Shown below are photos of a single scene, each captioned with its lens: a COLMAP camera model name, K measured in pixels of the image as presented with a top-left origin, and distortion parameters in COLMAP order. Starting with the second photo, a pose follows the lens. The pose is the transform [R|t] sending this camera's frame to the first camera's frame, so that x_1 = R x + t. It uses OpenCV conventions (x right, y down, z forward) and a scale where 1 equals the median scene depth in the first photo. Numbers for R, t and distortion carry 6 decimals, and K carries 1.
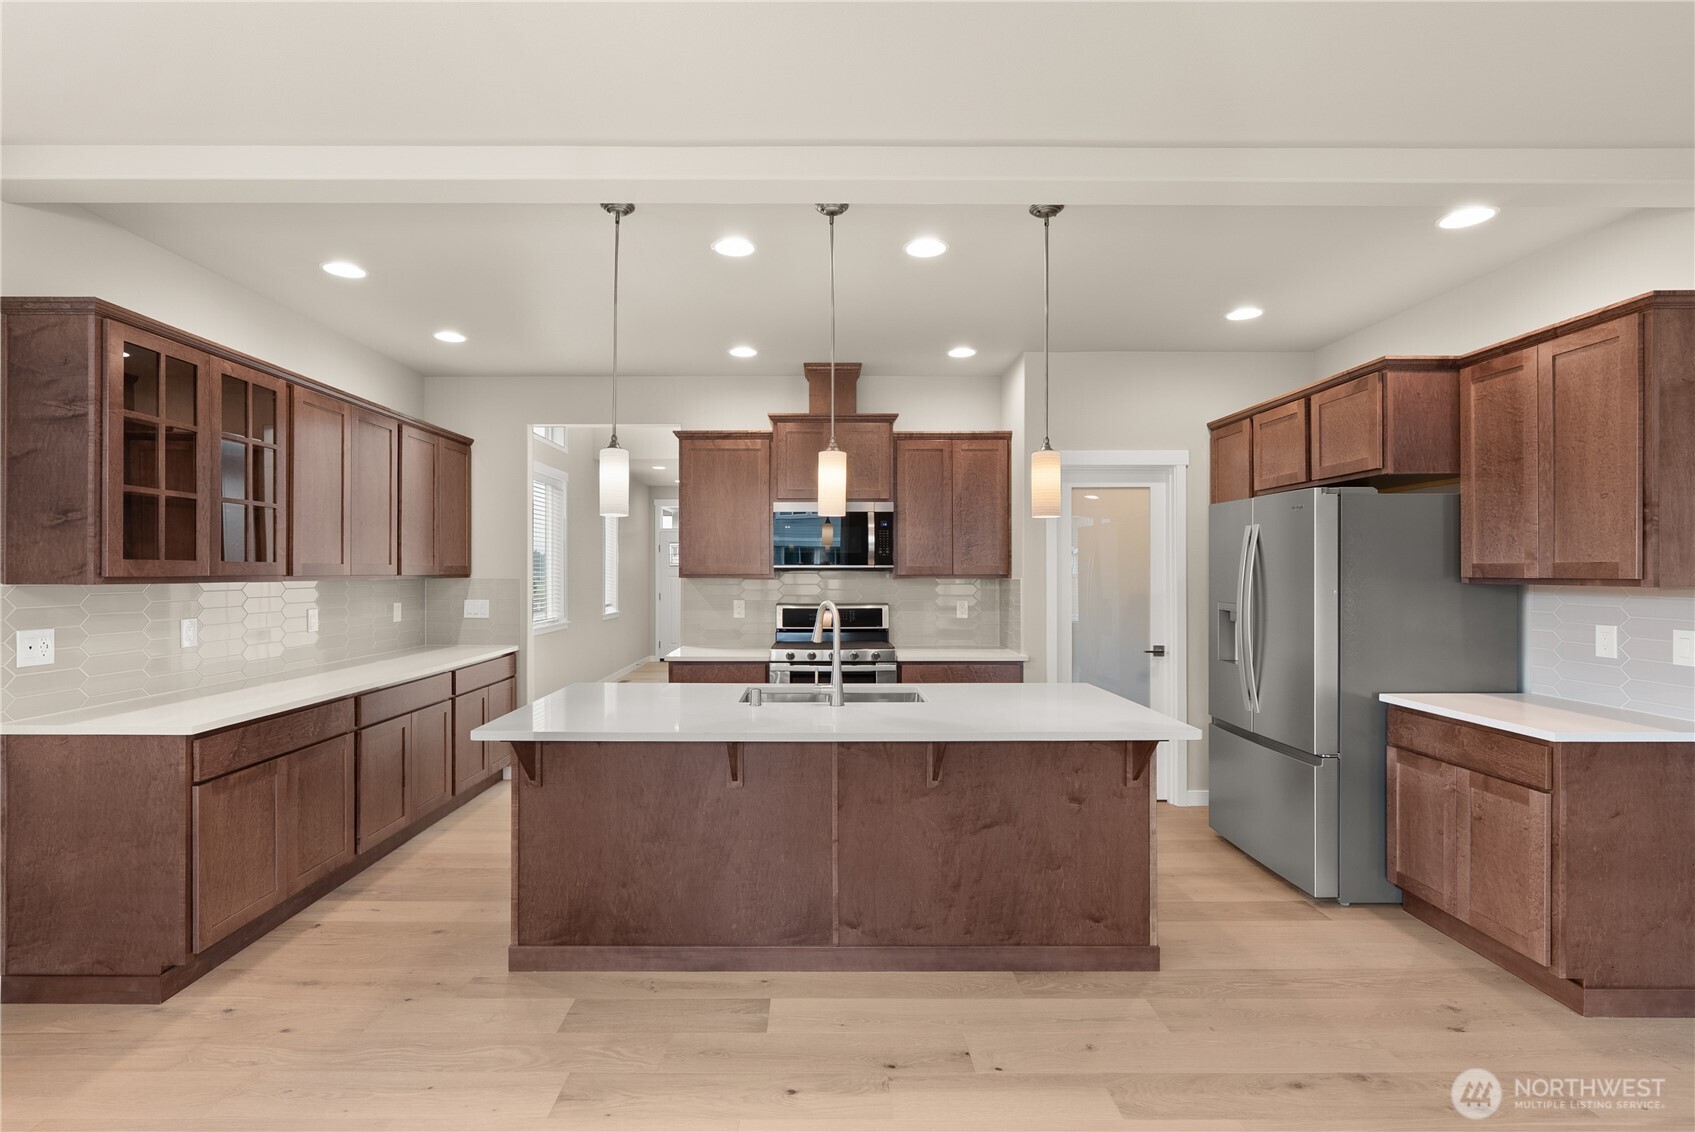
lens RADIAL K [[766.6, 0, 839.7], [0, 766.6, 569.0], [0, 0, 1]] dist [-0.003148, -0.000047]
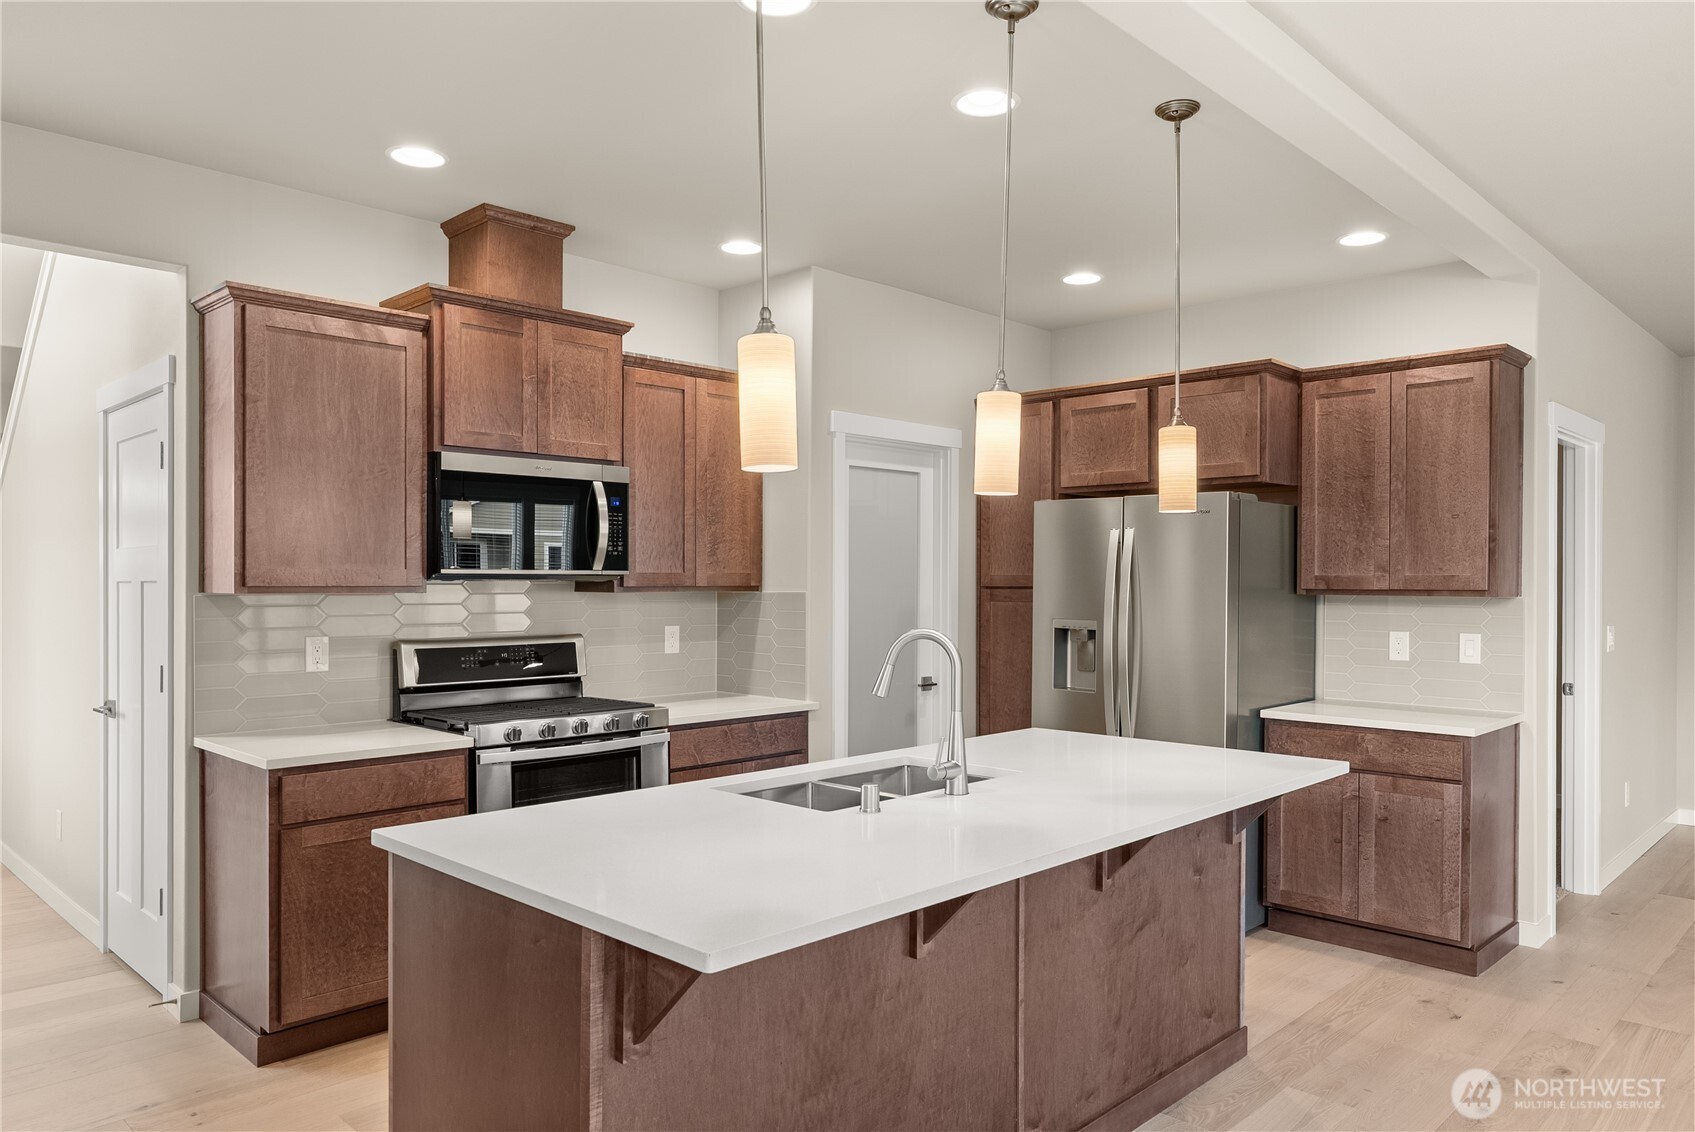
lens RADIAL K [[1108.2, 0, 844.7], [0, 1108.2, 591.2], [0, 0, 1]] dist [-0.002669, 0.000078]
pose [[0.711524, -0.002914, 0.702656, -0.726344], [-0.005527, 0.999937, 0.009743, 0.003449], [-0.702640, -0.010816, 0.711463, 0.429331]]
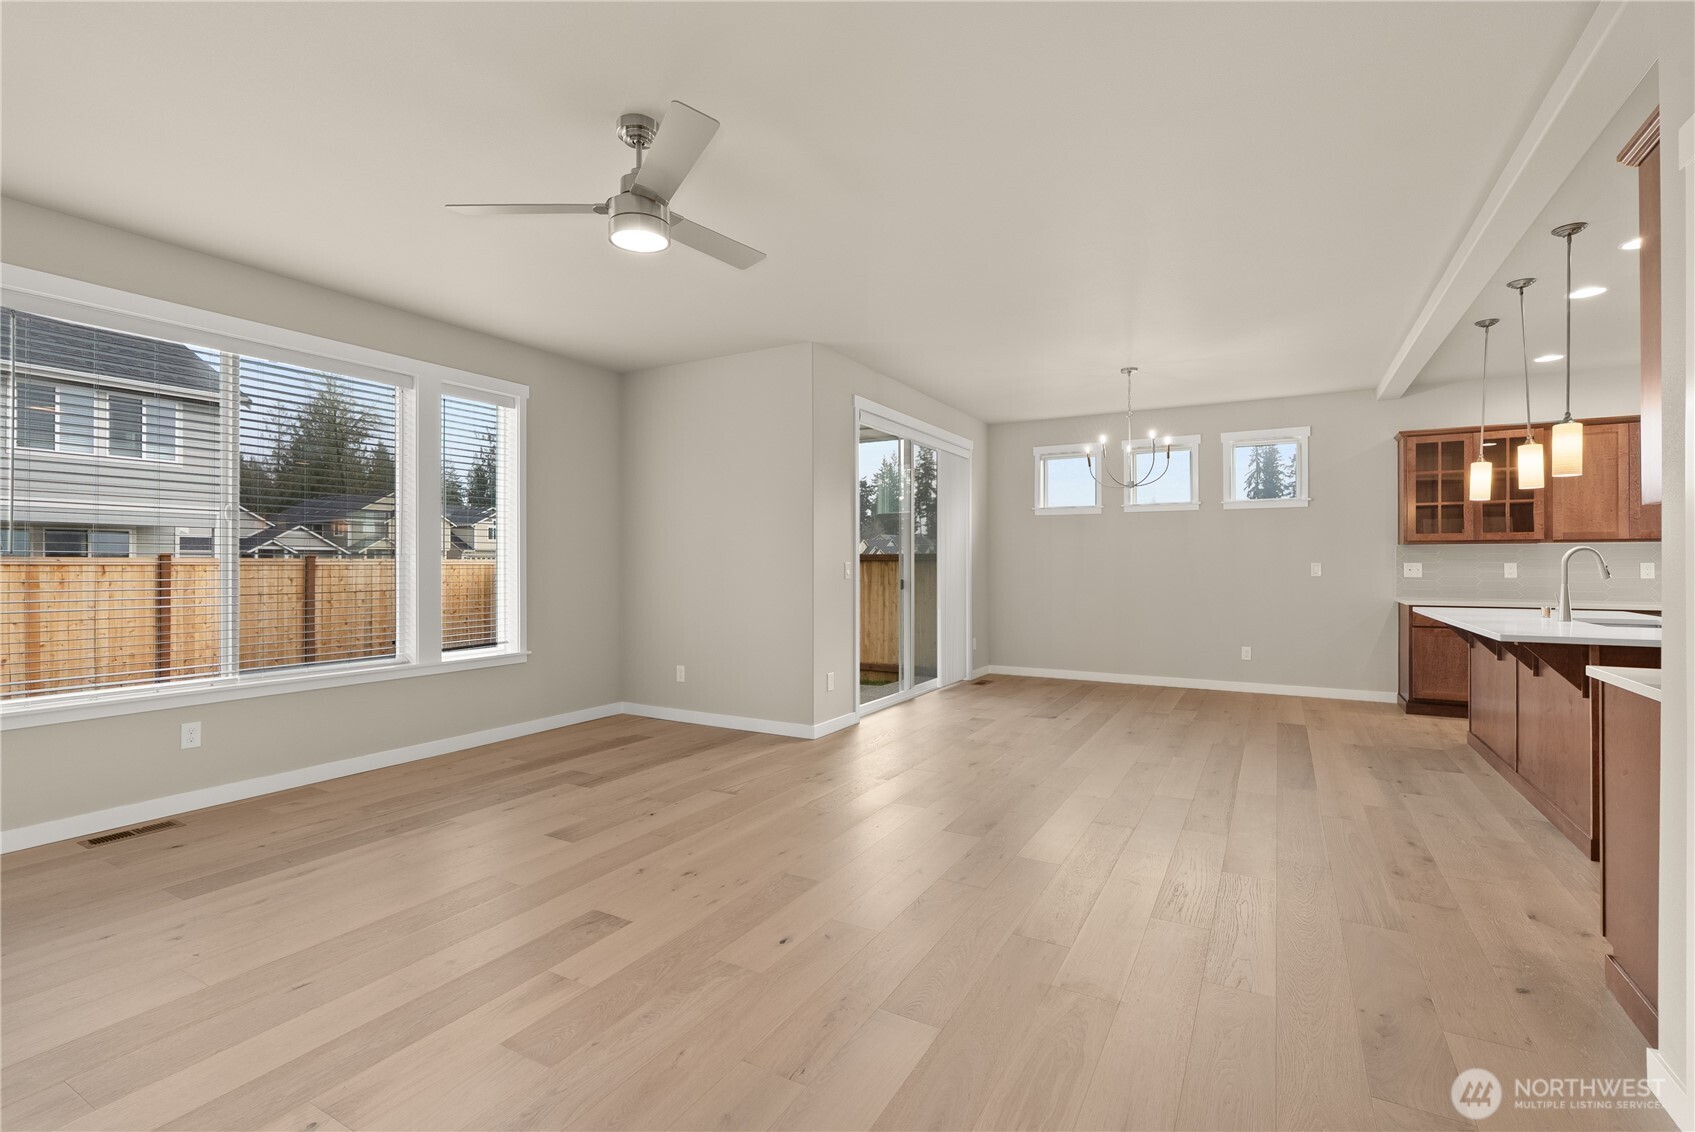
lens RADIAL K [[768.7, 0, 838.9], [0, 768.7, 562.1], [0, 0, 1]] dist [0.000115, 0.000055]
pose [[-0.502183, -0.003514, -0.864754, 1.909653], [0.004625, 0.999967, -0.006750, 0.077274], [0.864749, -0.007389, -0.502150, 0.583050]]
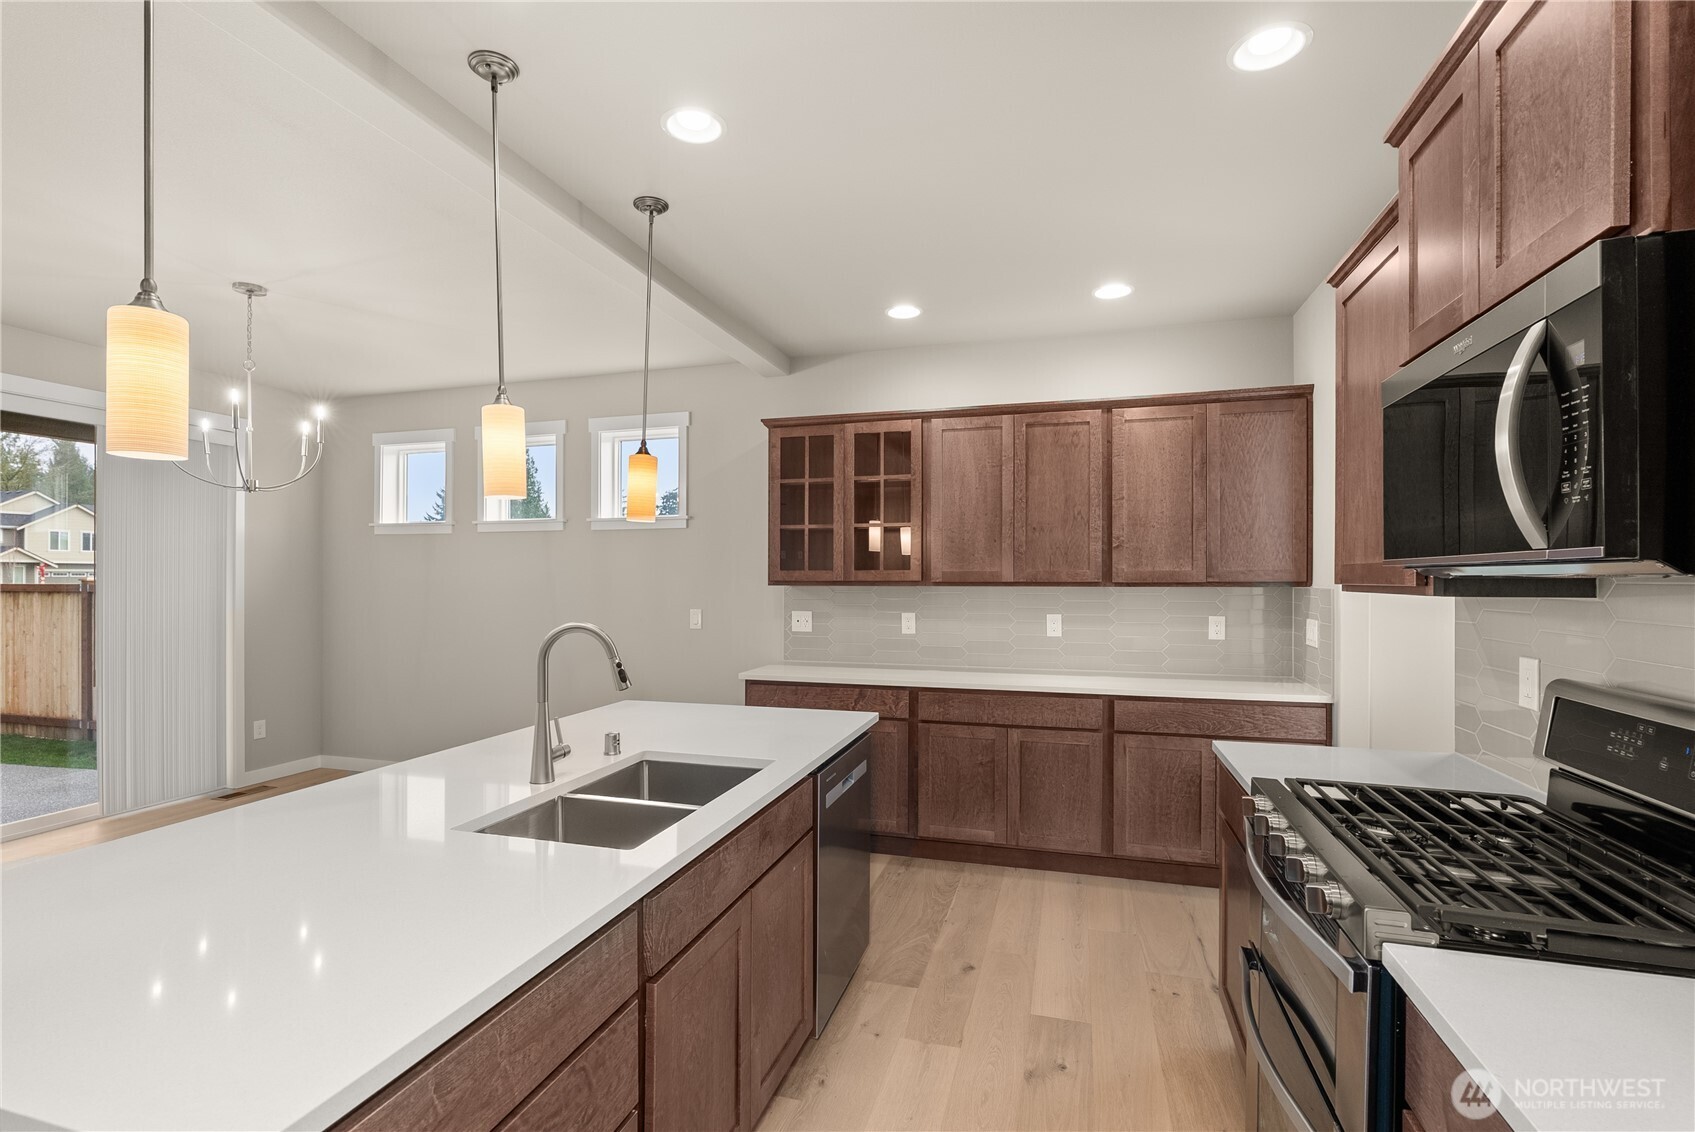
lens RADIAL K [[777.5, 0, 833.3], [0, 777.5, 574.3], [0, 0, 1]] dist [-0.002713, -0.000461]
pose [[-0.306646, -0.007468, -0.951794, 0.570093], [0.003512, 0.999954, -0.008978, 0.010118], [0.951817, -0.006096, -0.306605, 1.480603]]
